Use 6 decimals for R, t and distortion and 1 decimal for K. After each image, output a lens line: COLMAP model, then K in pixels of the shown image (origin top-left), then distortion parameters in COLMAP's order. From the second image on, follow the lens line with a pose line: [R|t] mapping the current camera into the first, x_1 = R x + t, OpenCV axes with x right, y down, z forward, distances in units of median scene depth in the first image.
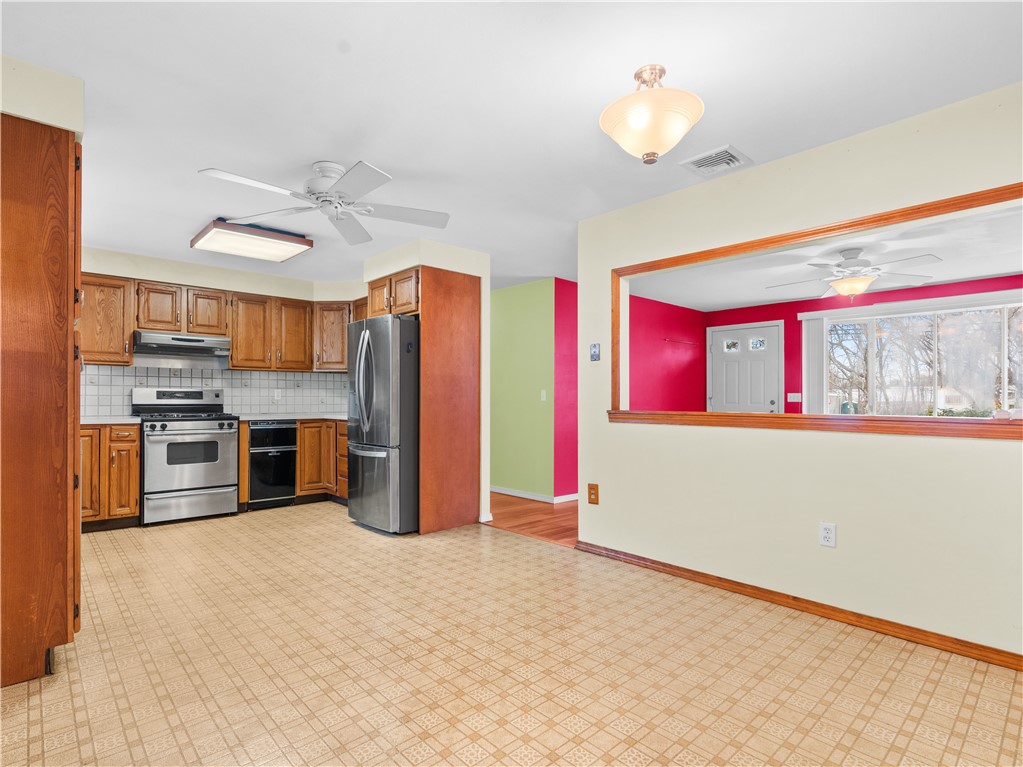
lens RADIAL K [[520.1, 0, 507.2], [0, 520.1, 389.6], [0, 0, 1]] dist [-0.006465, 0.000462]
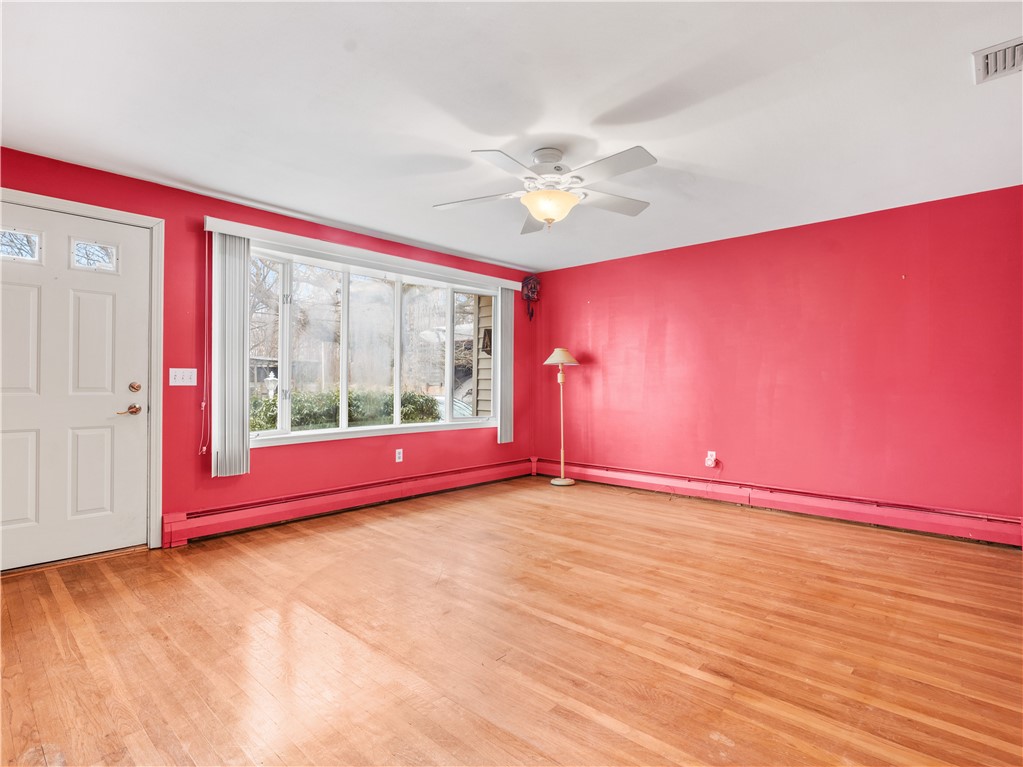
lens RADIAL K [[520.1, 0, 507.9], [0, 520.1, 382.5], [0, 0, 1]] dist [-0.006465, 0.000462]
pose [[-0.073632, -0.002026, 0.997283, 0.038355], [-0.019300, 0.999814, 0.000606, 0.027442], [-0.997099, -0.019203, -0.073657, 1.422786]]
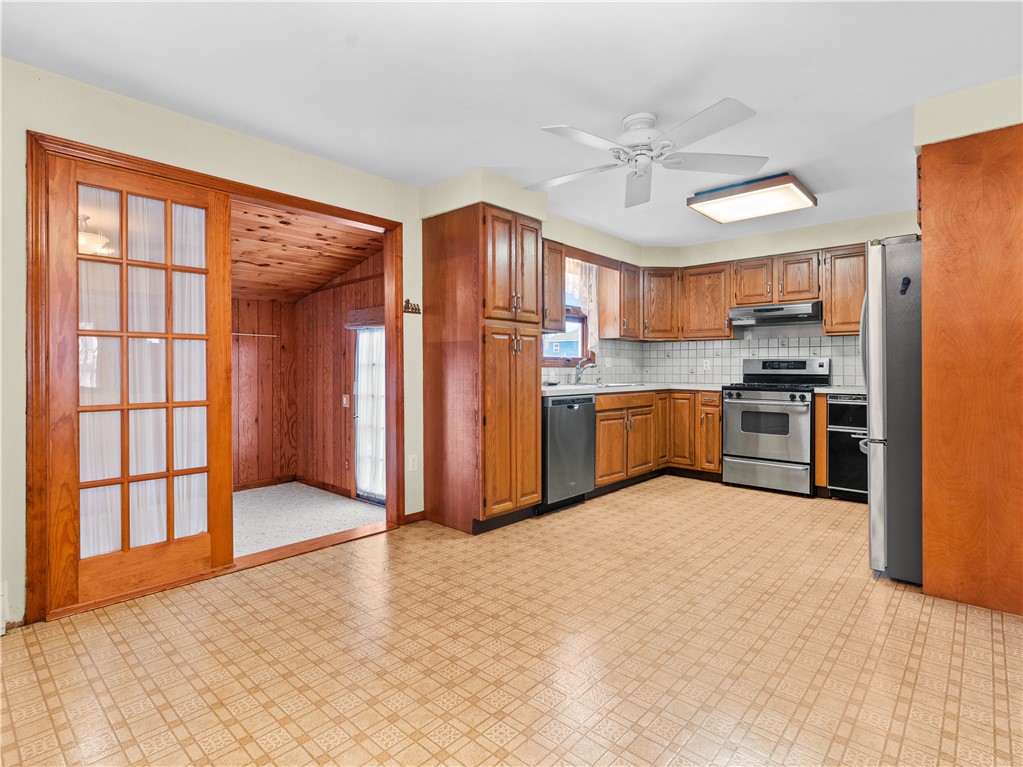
lens RADIAL K [[525.0, 0, 510.9], [0, 525.0, 361.1], [0, 0, 1]] dist [-0.012080, 0.002684]
pose [[0.095398, -0.016192, -0.995308, 0.474835], [0.017515, 0.999740, -0.014585, 0.012575], [0.995285, -0.016041, 0.095656, 0.569291]]
